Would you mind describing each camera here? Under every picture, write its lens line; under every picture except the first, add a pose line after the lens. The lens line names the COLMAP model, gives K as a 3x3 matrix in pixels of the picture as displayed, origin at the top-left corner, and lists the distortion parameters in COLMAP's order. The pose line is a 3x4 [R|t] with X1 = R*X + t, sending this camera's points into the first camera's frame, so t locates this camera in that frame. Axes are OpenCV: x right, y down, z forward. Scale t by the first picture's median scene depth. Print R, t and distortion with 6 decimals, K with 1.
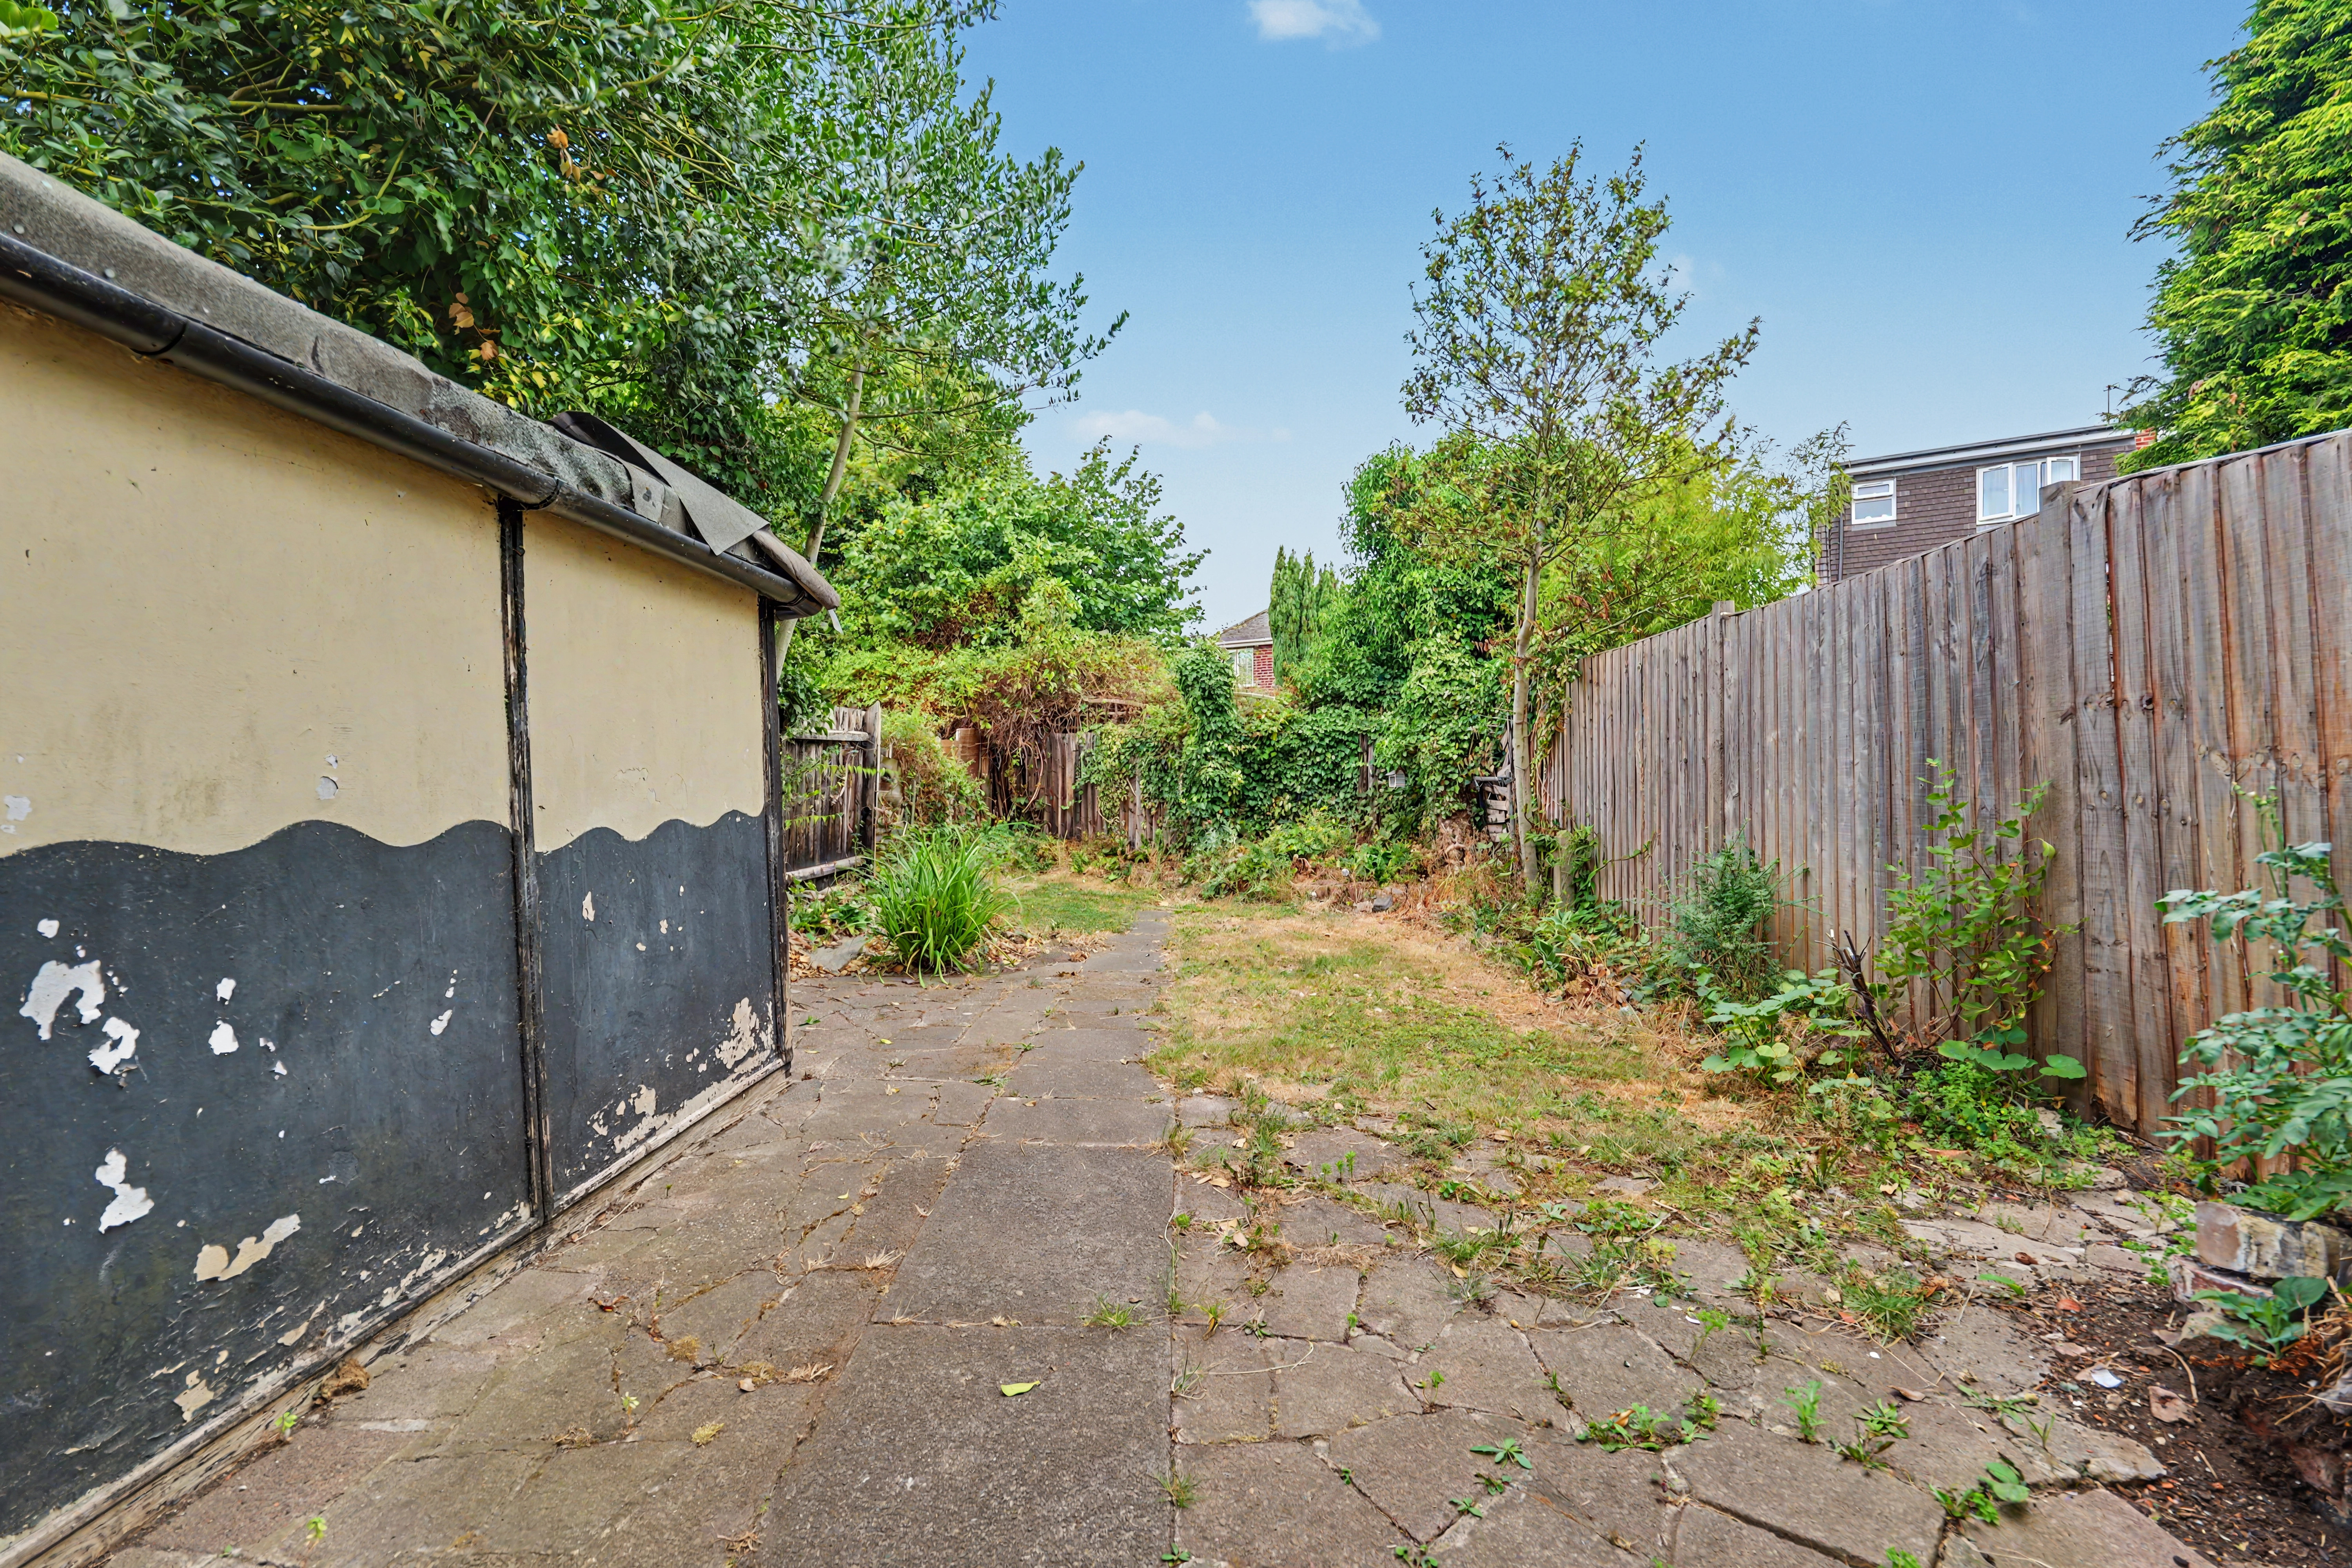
lens RADIAL K [[956.5, 0, 1182.5], [0, 956.5, 780.6], [0, 0, 1]] dist [-0.014131, 0.000334]
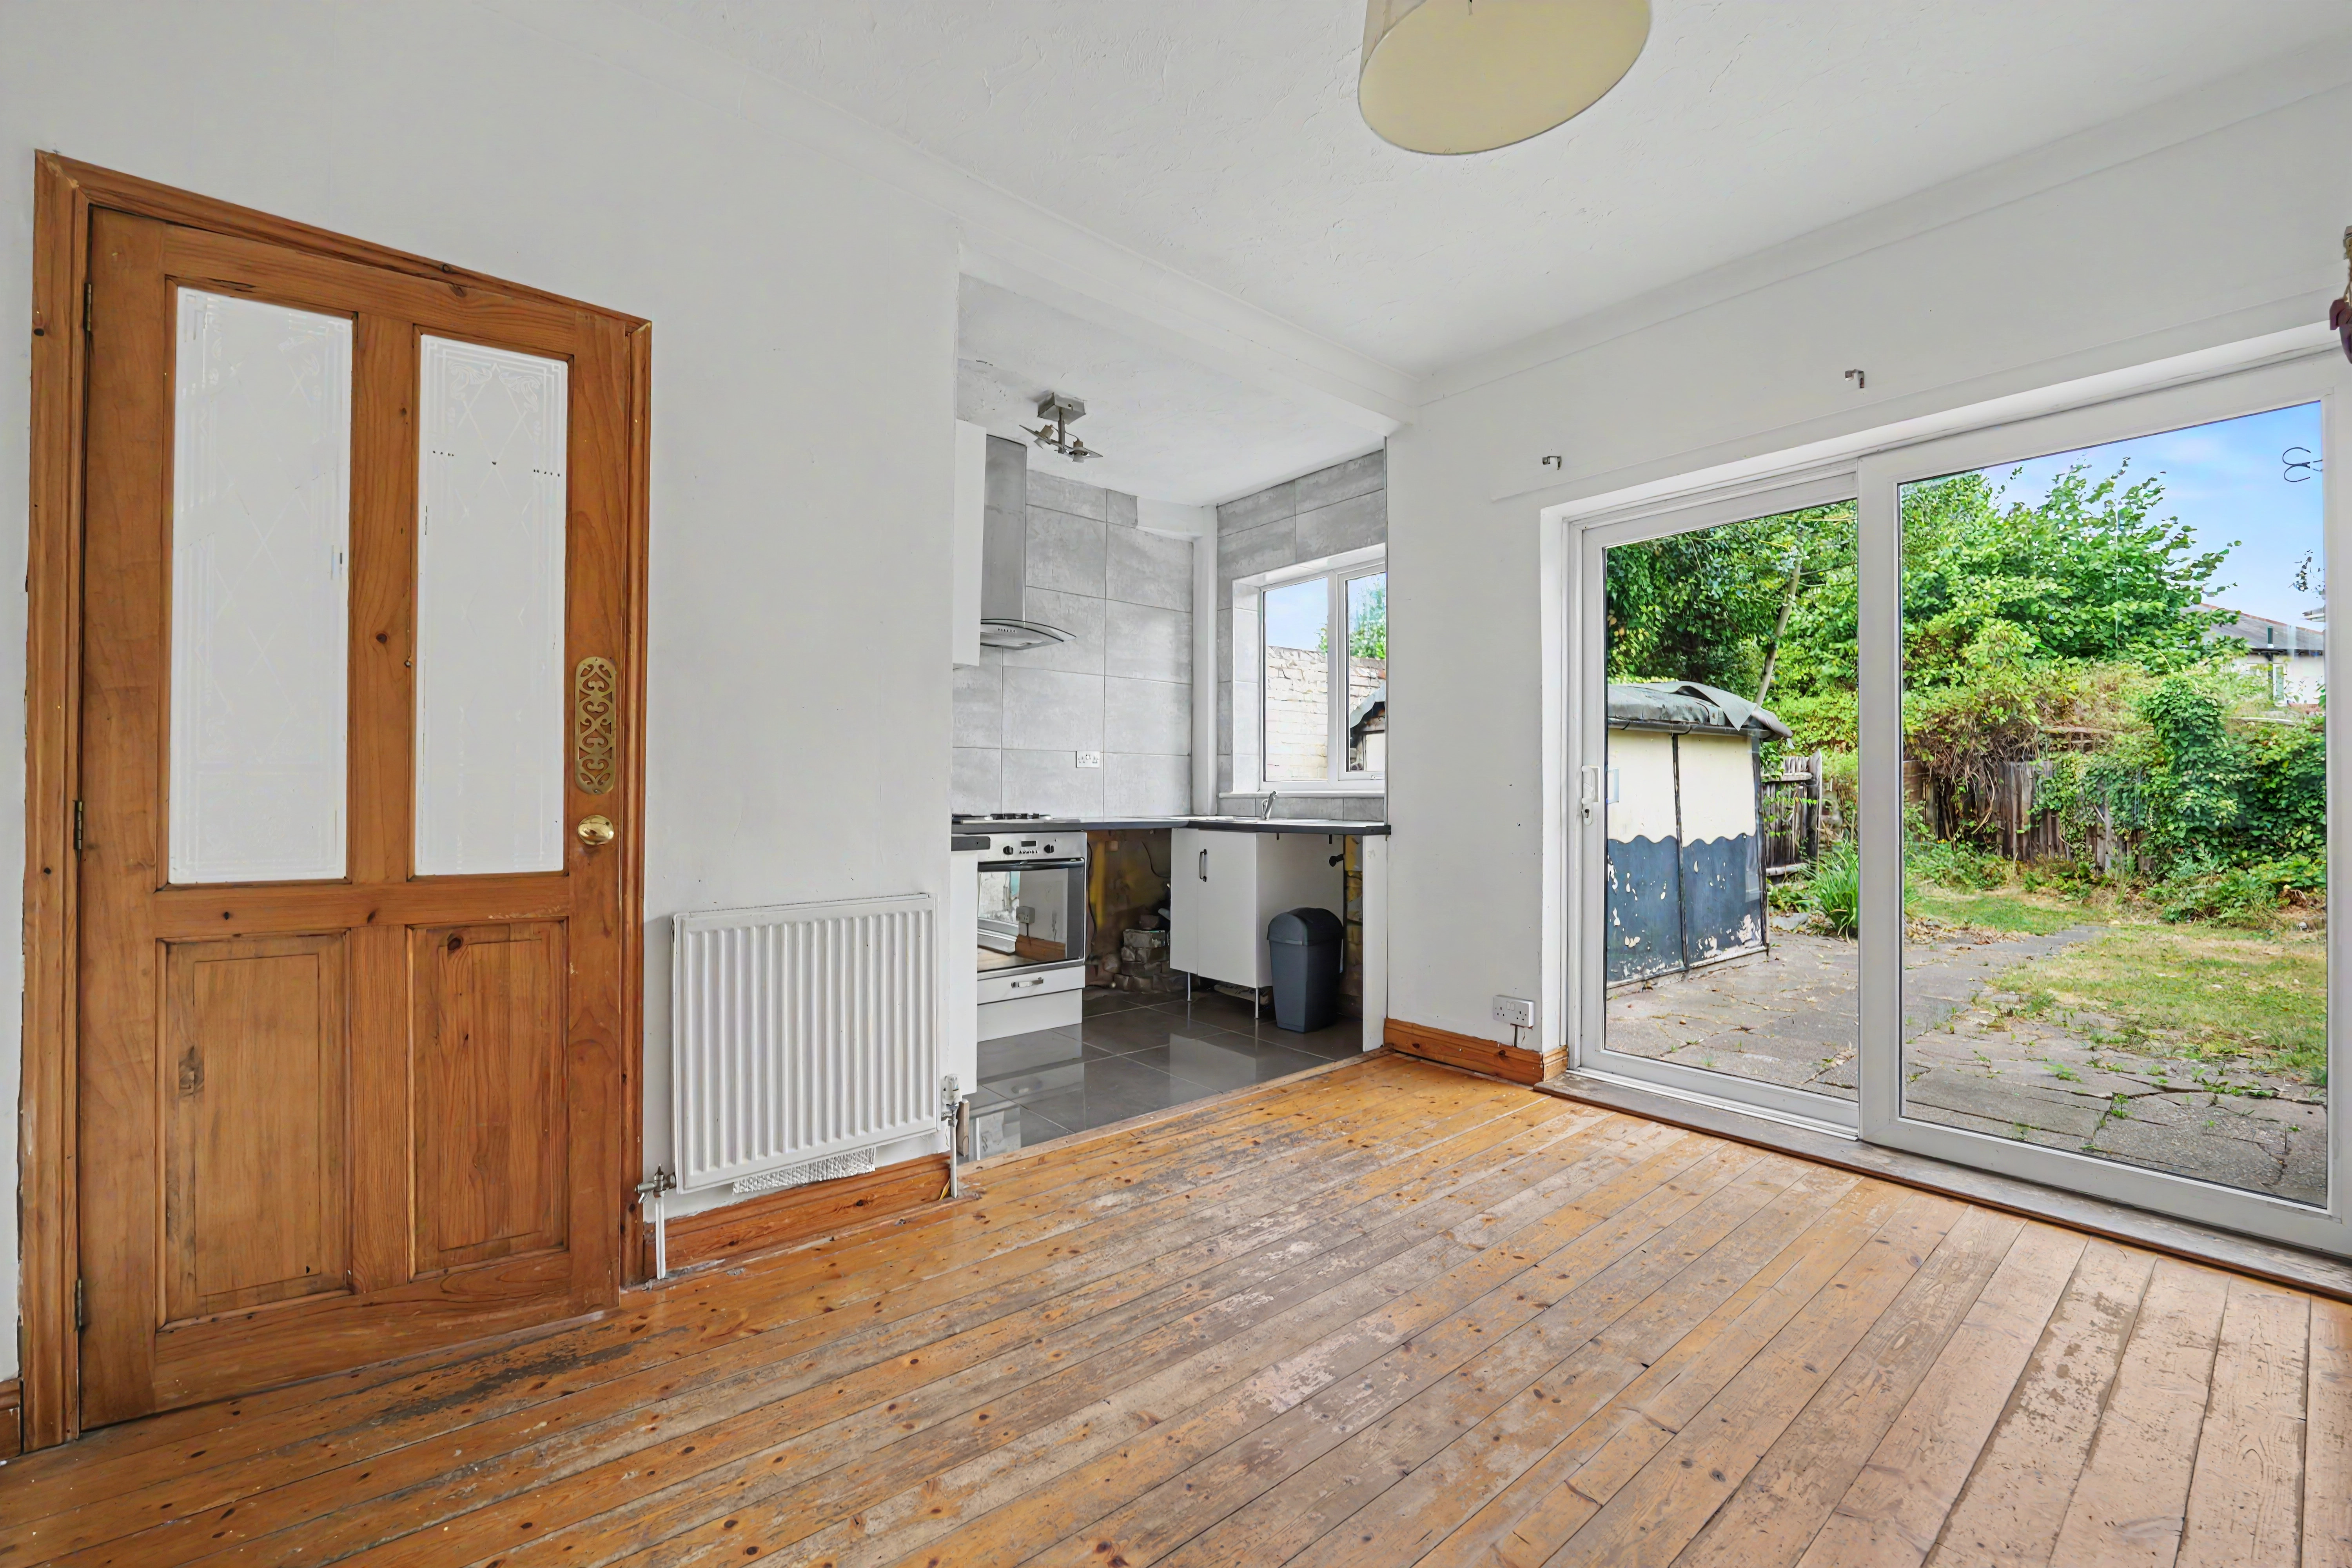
lens RADIAL K [[956.5, 0, 1182.5], [0, 956.5, 780.6], [0, 0, 1]] dist [-0.014131, 0.000334]
pose [[0.616374, -0.011019, -0.787376, 0.151693], [0.002862, 0.999927, -0.011754, -0.021394], [0.787448, 0.004992, 0.616361, -0.443422]]
